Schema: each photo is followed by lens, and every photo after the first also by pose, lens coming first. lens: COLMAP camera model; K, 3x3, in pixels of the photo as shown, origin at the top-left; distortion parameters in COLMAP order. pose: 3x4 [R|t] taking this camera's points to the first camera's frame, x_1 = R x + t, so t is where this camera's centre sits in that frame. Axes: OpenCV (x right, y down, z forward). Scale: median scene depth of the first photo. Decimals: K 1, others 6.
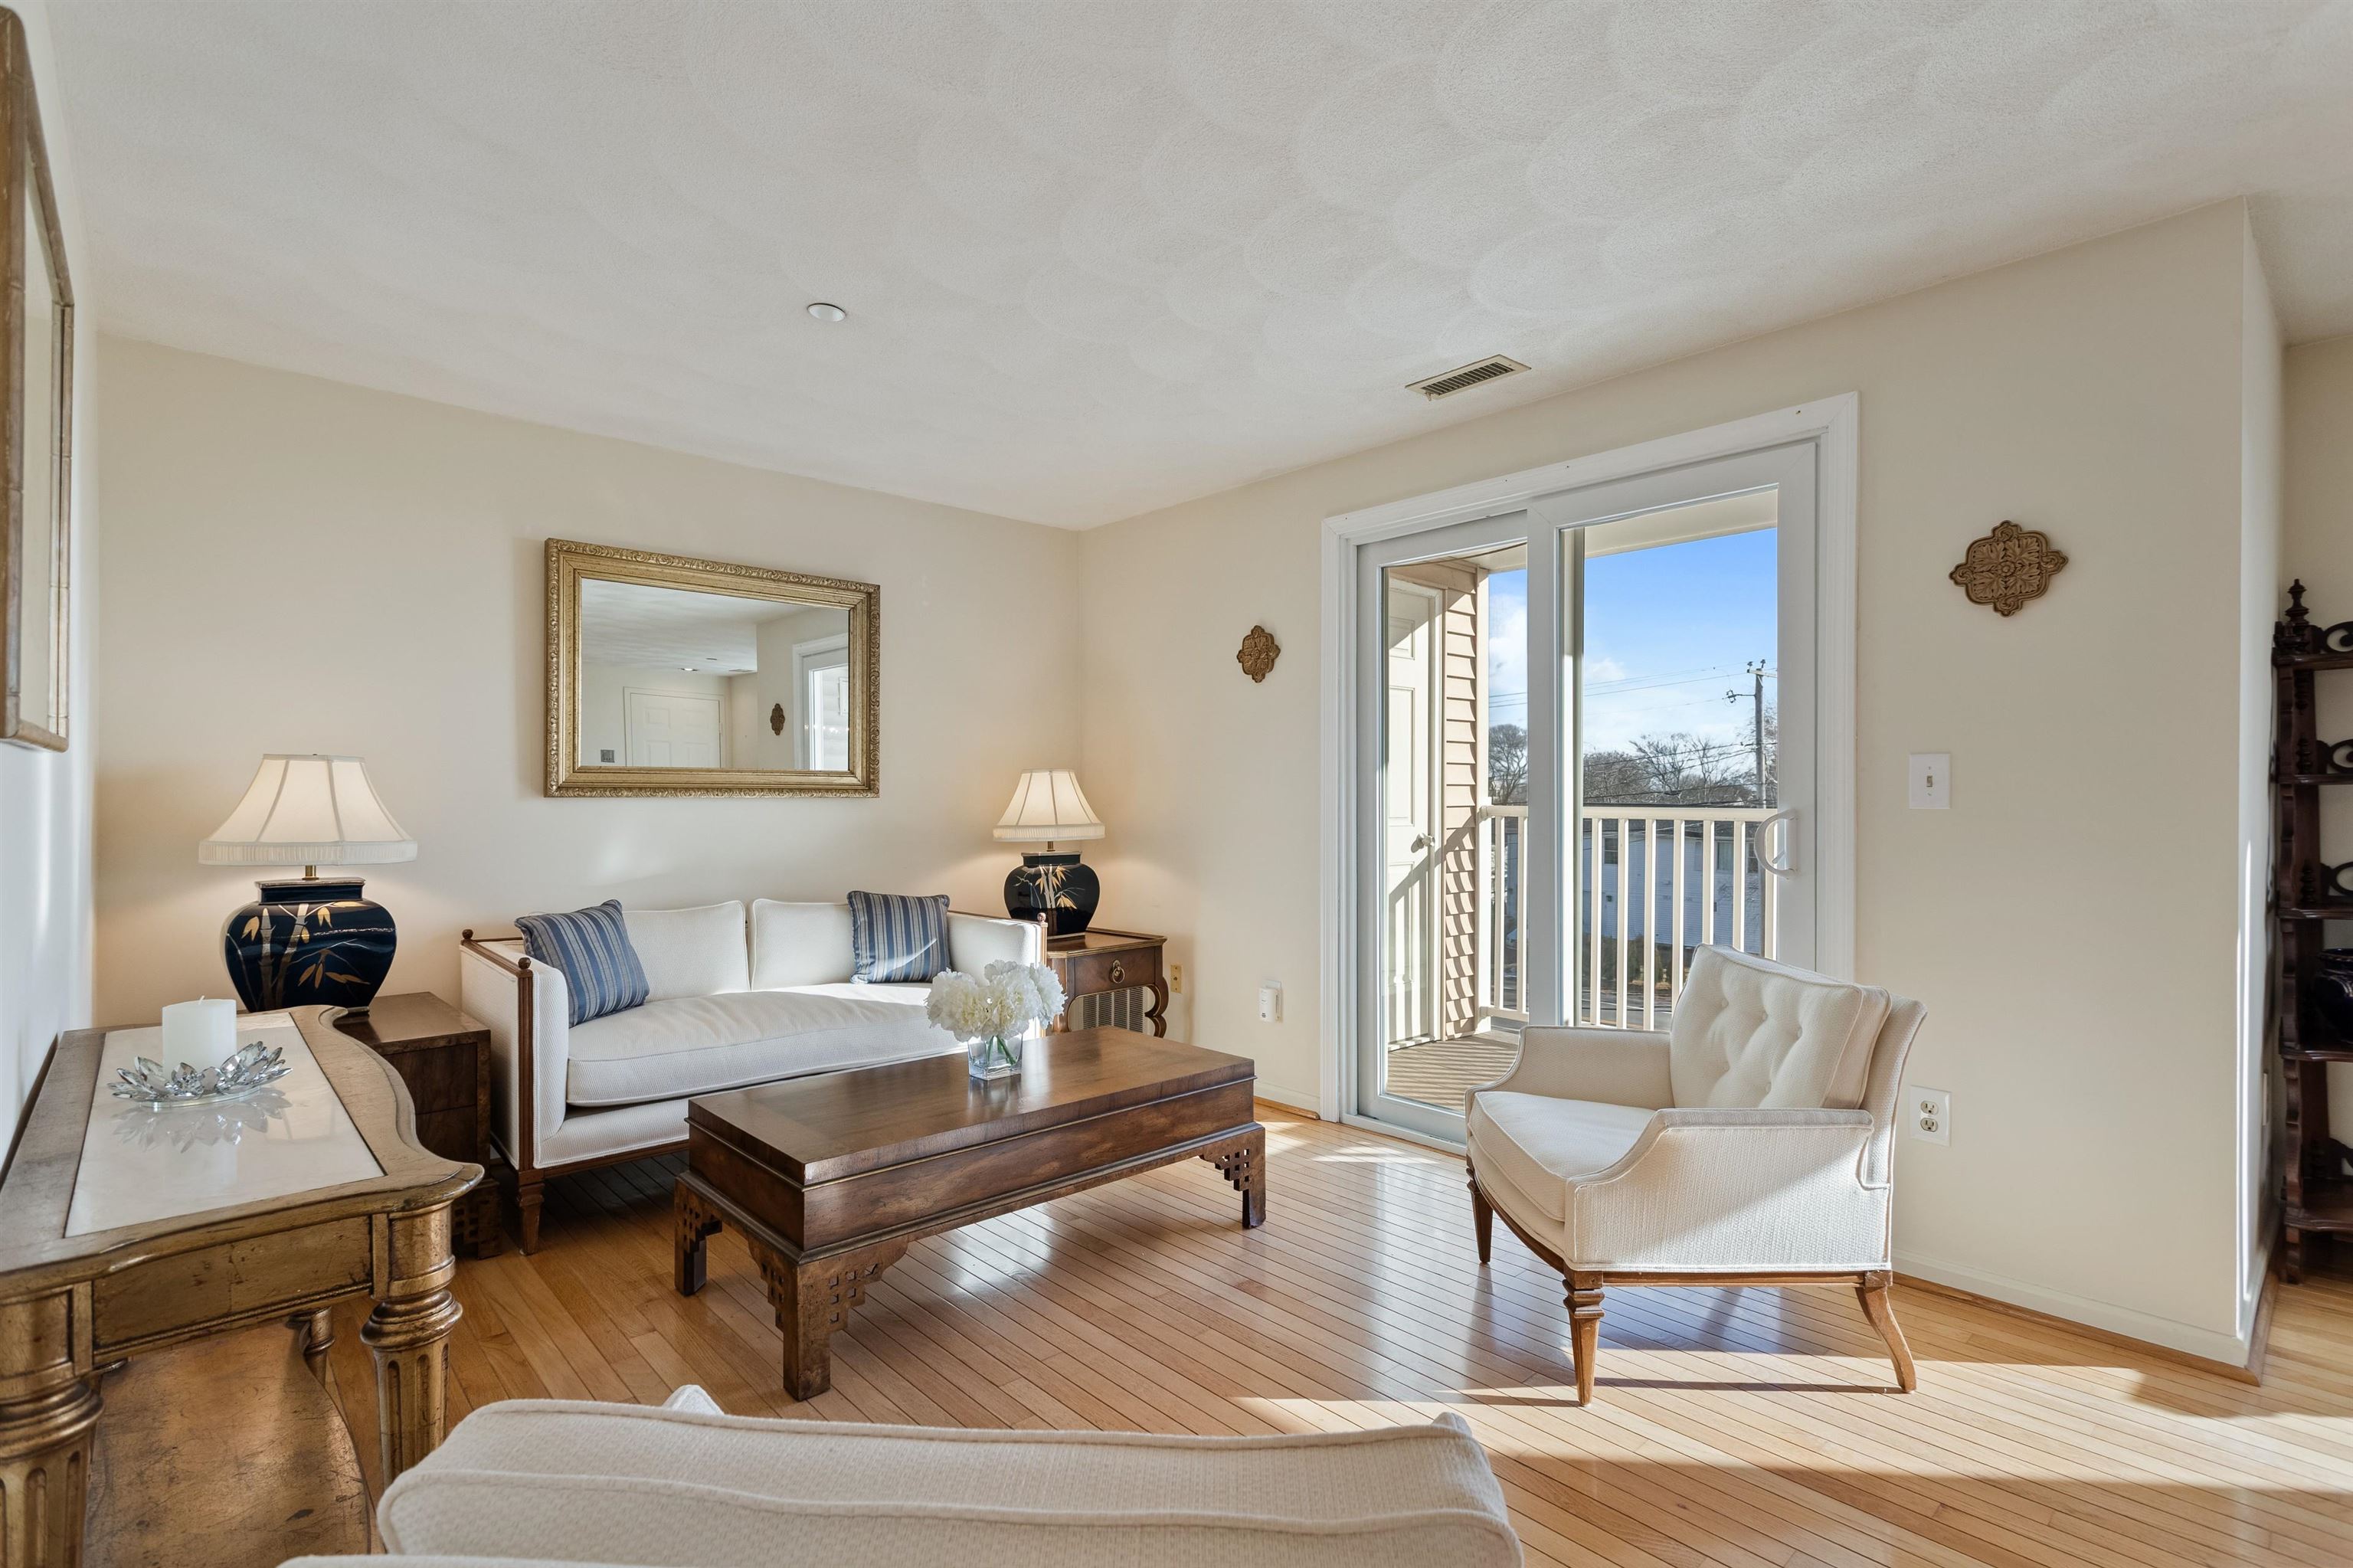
lens RADIAL K [[1114.2, 0, 1176.9], [0, 1114.2, 794.9], [0, 0, 1]] dist [0.001102, 0.005299]
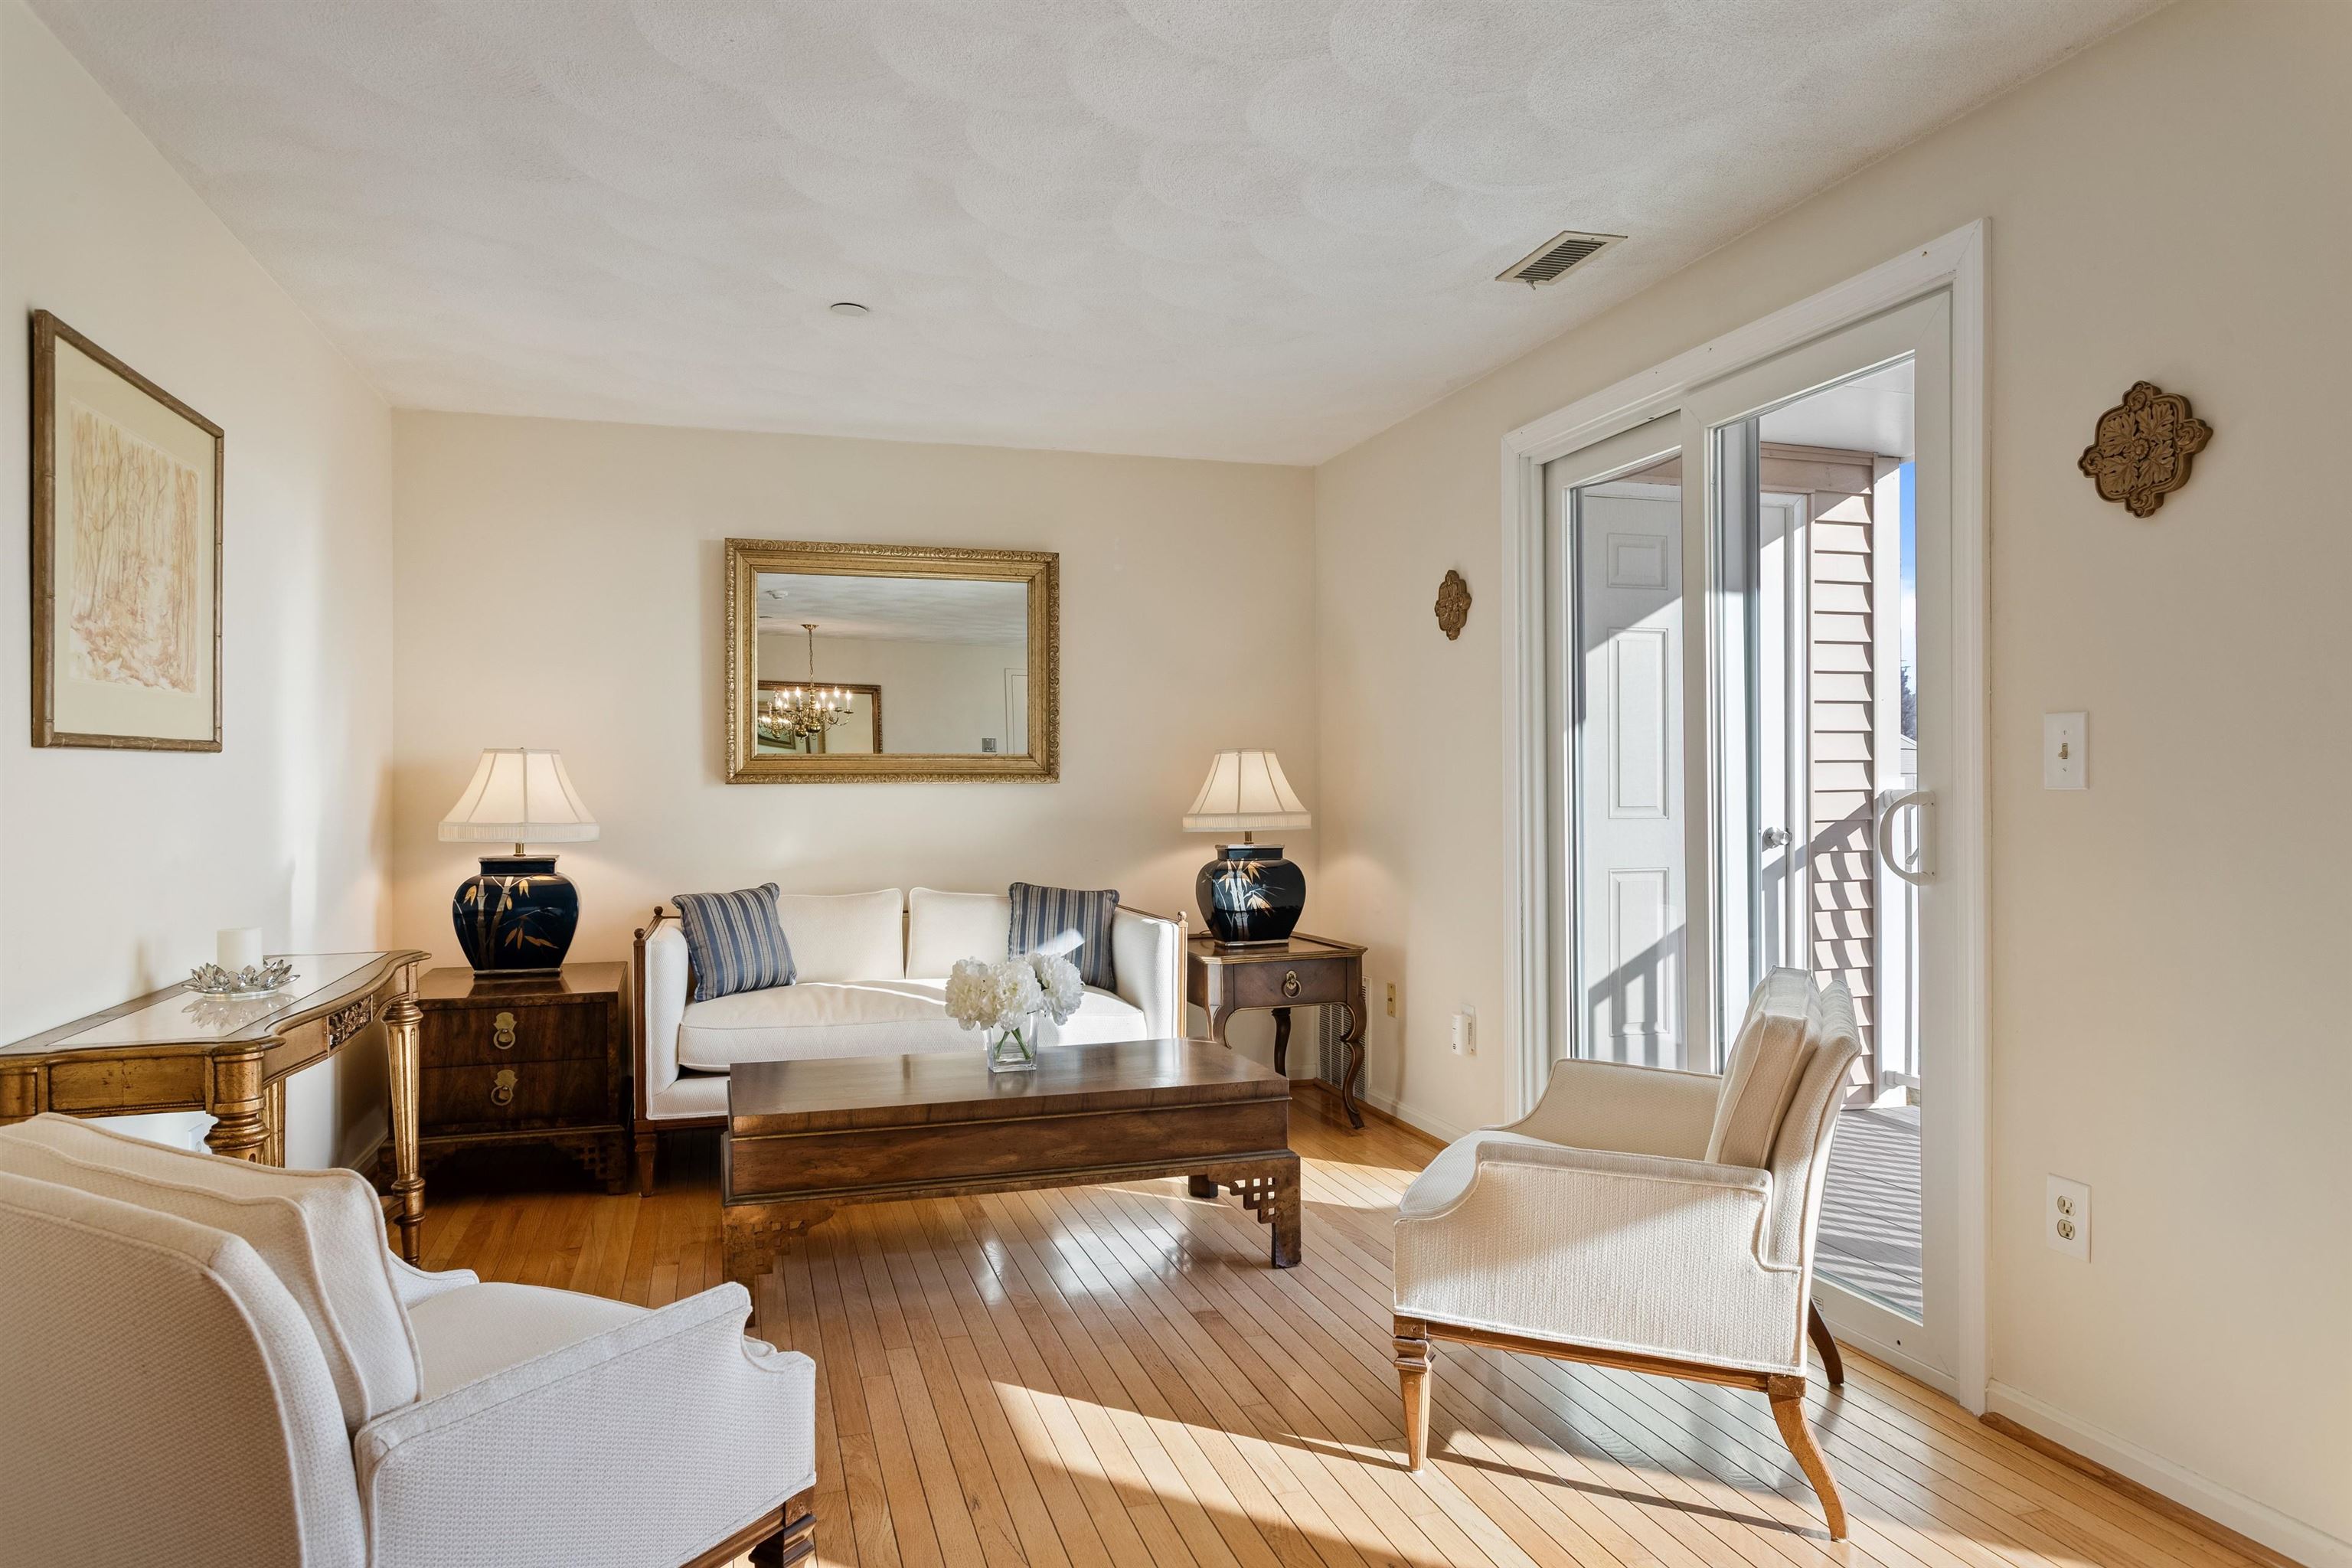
lens RADIAL K [[1473.2, 0, 1169.9], [0, 1473.2, 772.7], [0, 0, 1]] dist [-0.007238, 0.006649]
pose [[0.902586, -0.008709, -0.430422, 0.418377], [0.006605, 0.999958, -0.006383, 0.002954], [0.430459, 0.002918, 0.902605, -0.075776]]
